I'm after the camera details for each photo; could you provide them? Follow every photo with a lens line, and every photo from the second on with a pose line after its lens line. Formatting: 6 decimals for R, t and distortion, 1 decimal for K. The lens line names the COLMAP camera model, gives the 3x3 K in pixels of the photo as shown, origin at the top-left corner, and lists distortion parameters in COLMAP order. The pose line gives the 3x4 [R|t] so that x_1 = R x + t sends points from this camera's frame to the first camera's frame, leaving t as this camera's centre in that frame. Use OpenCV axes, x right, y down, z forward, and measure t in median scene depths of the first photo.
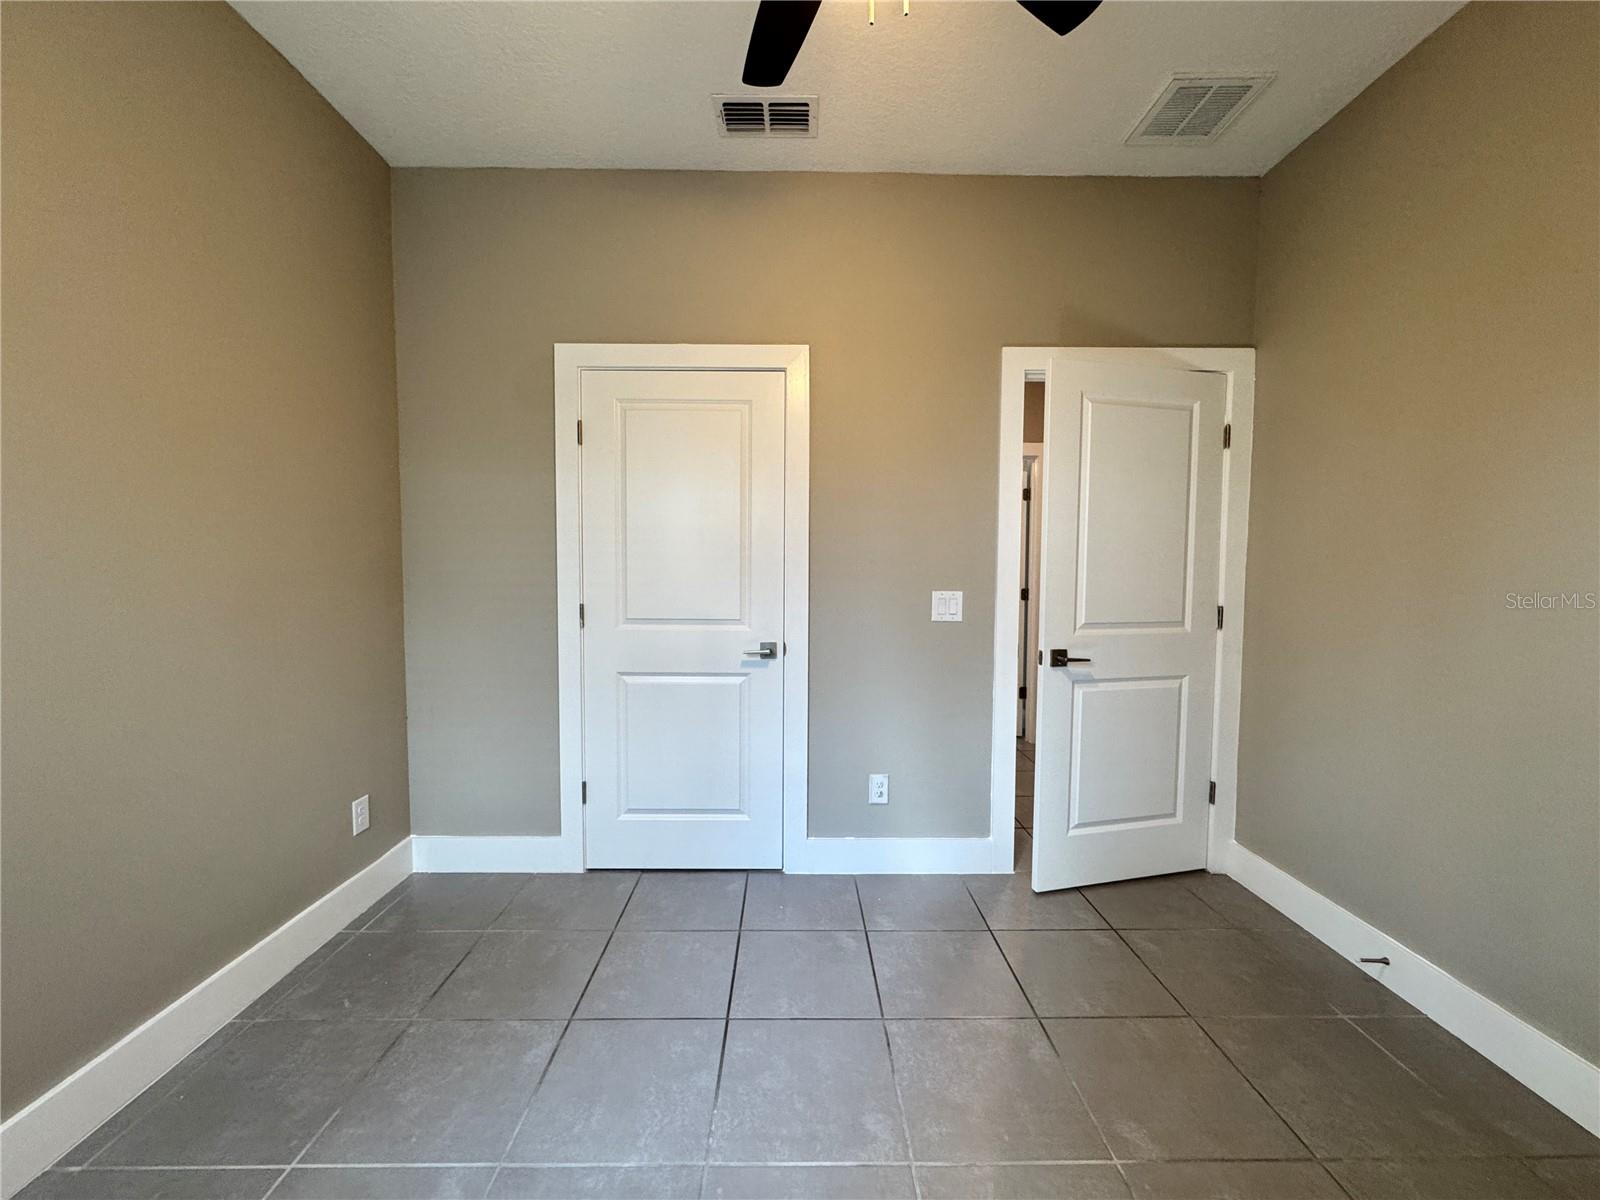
lens RADIAL K [[645.5, 0, 801.2], [0, 645.5, 599.7], [0, 0, 1]] dist [-0.001146, 0.000086]
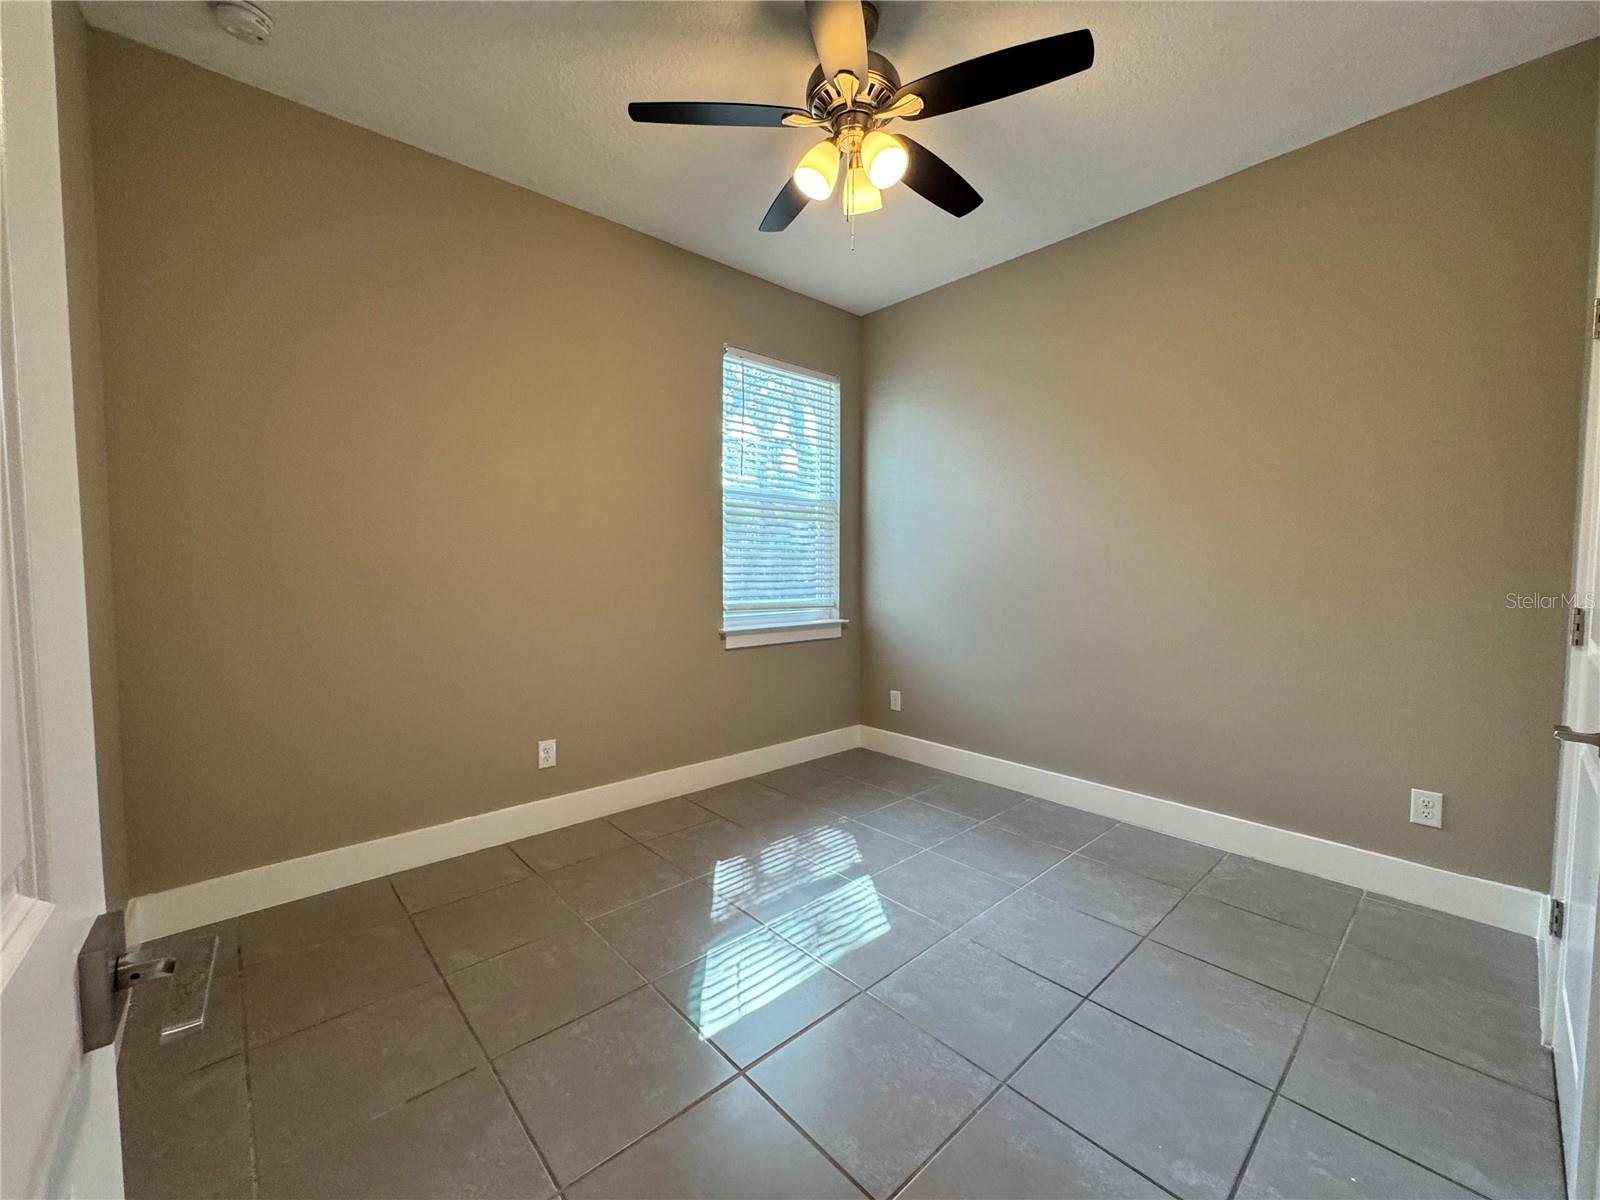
lens RADIAL K [[642.5, 0, 799.5], [0, 642.5, 600.3], [0, 0, 1]] dist [-0.003918, 0.000758]
pose [[-0.748965, 0.029060, -0.661973, 0.910508], [-0.044234, 0.994616, 0.093709, -0.037672], [0.661132, 0.099466, -0.743647, 1.468372]]
